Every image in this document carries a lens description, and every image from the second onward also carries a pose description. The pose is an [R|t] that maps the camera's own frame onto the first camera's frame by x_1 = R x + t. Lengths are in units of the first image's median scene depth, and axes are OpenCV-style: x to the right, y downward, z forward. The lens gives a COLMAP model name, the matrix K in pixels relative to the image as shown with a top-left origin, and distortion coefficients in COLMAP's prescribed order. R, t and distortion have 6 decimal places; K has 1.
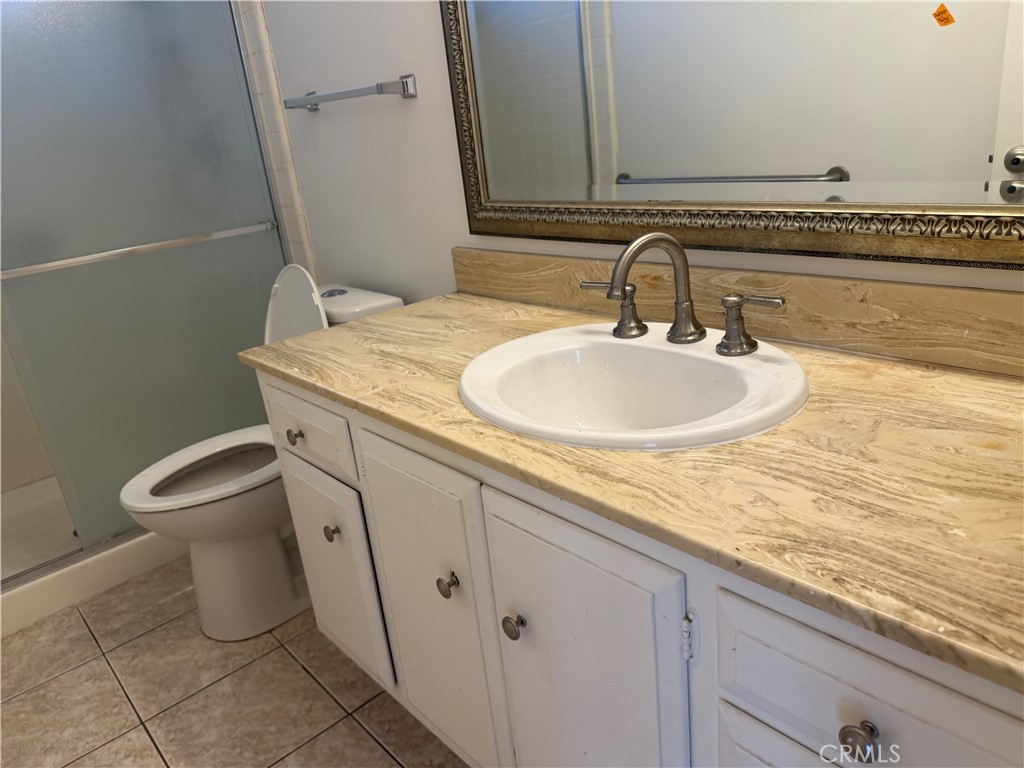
lens RADIAL K [[731.4, 0, 520.0], [0, 731.4, 390.2], [0, 0, 1]] dist [0.048916, -0.057934]
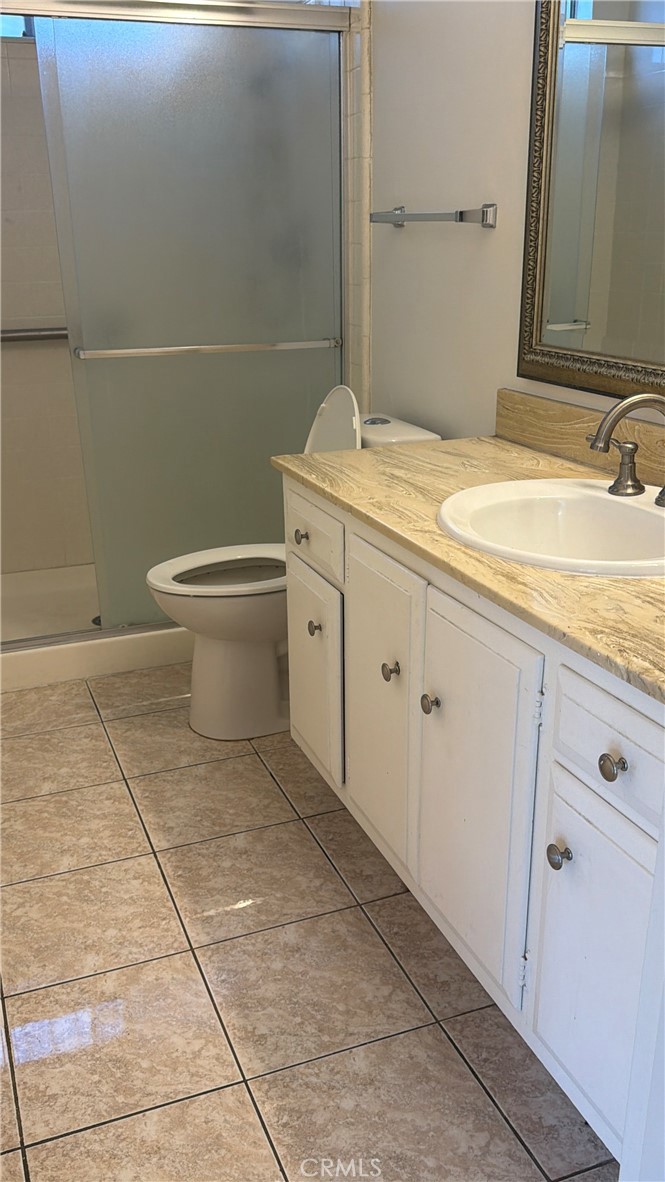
lens RADIAL K [[1059.2, 0, 321.6], [0, 1059.2, 593.2], [0, 0, 1]] dist [0.184817, -0.022957]
pose [[0.927818, 0.198133, -0.316066, 0.207859], [-0.200134, 0.979411, 0.026470, 0.083475], [0.314803, 0.038697, 0.948368, -0.427757]]
